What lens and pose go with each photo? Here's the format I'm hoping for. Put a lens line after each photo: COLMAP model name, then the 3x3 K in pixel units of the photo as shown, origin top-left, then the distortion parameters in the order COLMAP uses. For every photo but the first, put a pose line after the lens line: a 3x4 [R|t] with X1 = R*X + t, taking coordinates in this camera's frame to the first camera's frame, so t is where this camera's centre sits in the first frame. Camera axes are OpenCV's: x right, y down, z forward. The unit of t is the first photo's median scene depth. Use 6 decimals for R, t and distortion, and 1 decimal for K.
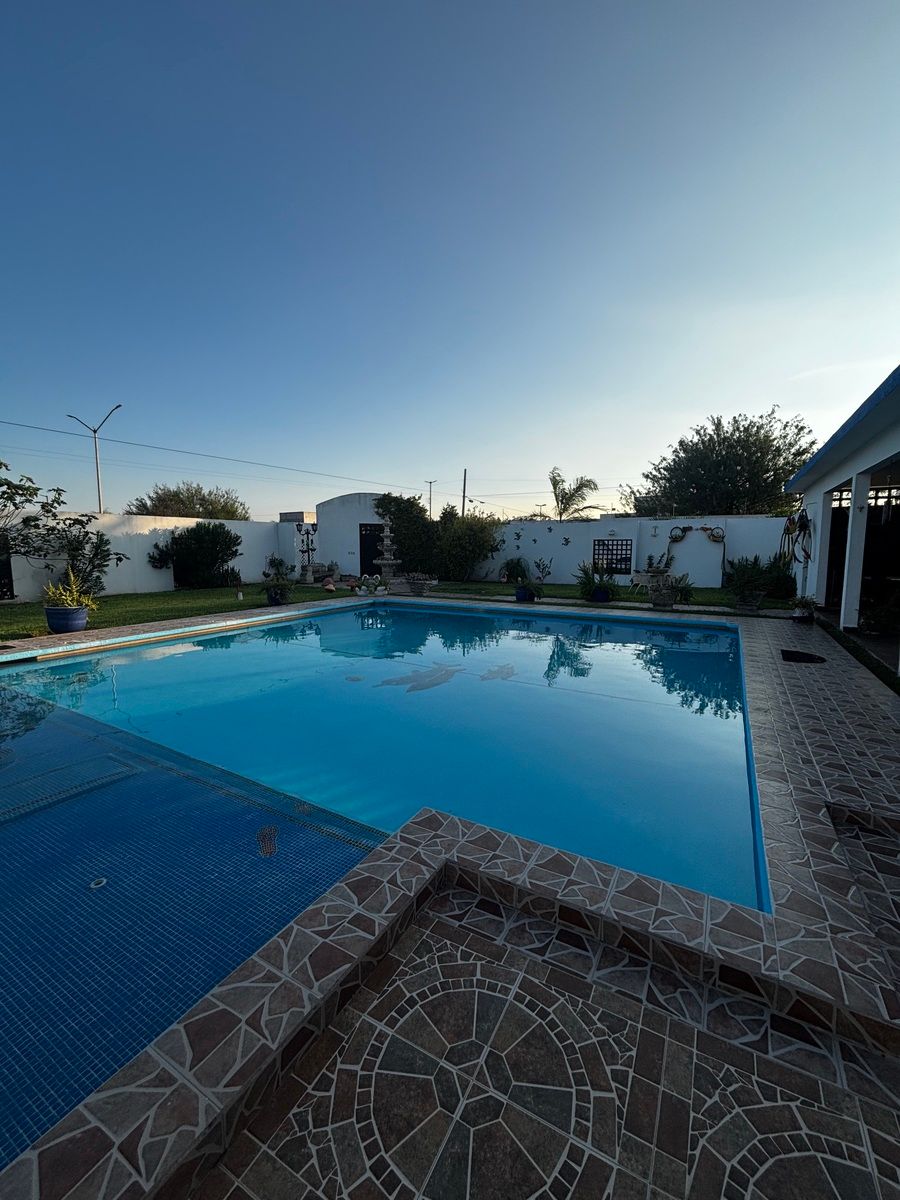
lens RADIAL K [[489.9, 0, 446.5], [0, 489.9, 597.1], [0, 0, 1]] dist [0.000251, 0.000152]
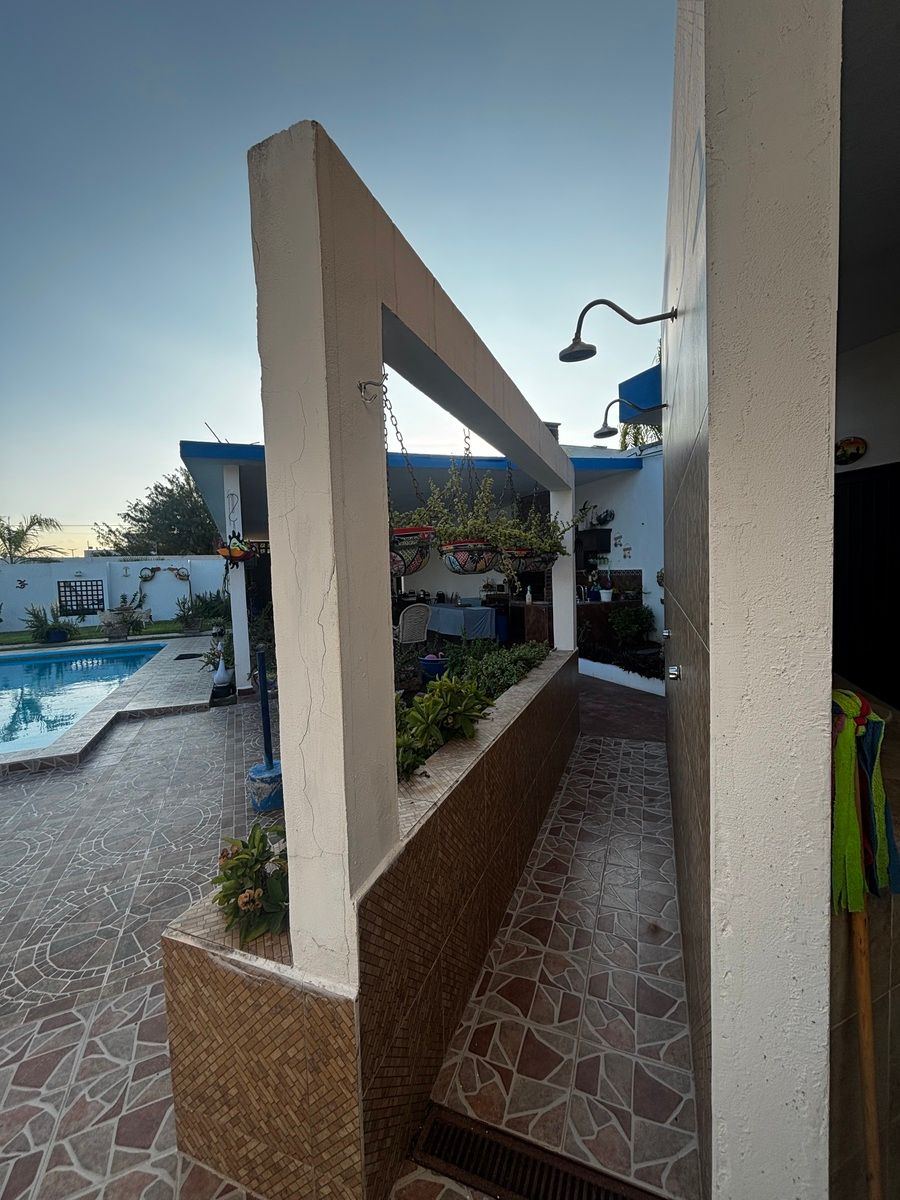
lens RADIAL K [[489.9, 0, 450.5], [0, 489.9, 598.2], [0, 0, 1]] dist [0.000251, 0.000152]
pose [[0.602402, -0.061843, 0.795793, -0.002129], [0.116310, 0.993154, -0.010864, 0.018459], [-0.789673, 0.099103, 0.605471, -0.219182]]
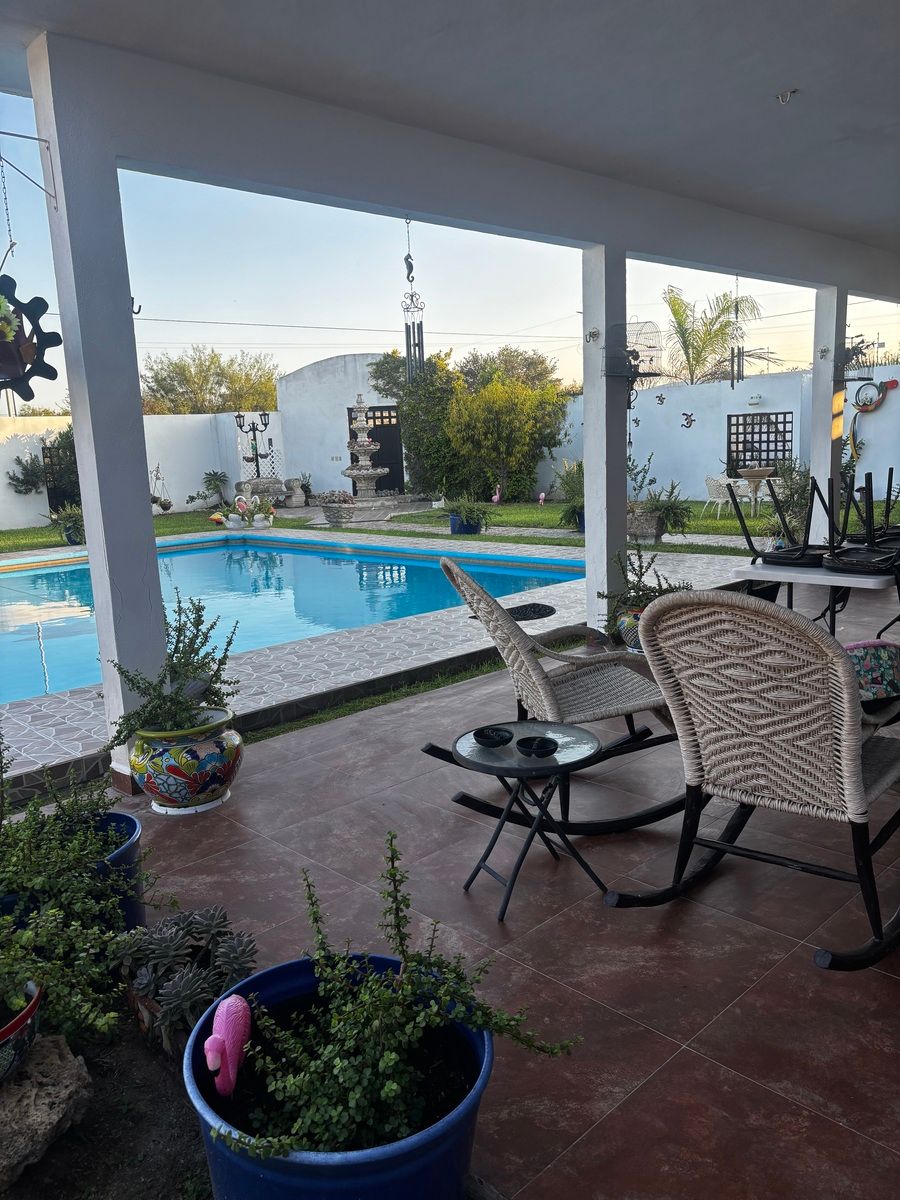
lens RADIAL K [[907.8, 0, 440.1], [0, 907.8, 608.8], [0, 0, 1]] dist [0.011271, 0.000407]
pose [[0.954287, 0.009536, -0.298741, 0.347634], [0.015949, 0.996442, 0.082753, 0.005609], [0.298467, -0.083735, 0.950740, -0.050730]]
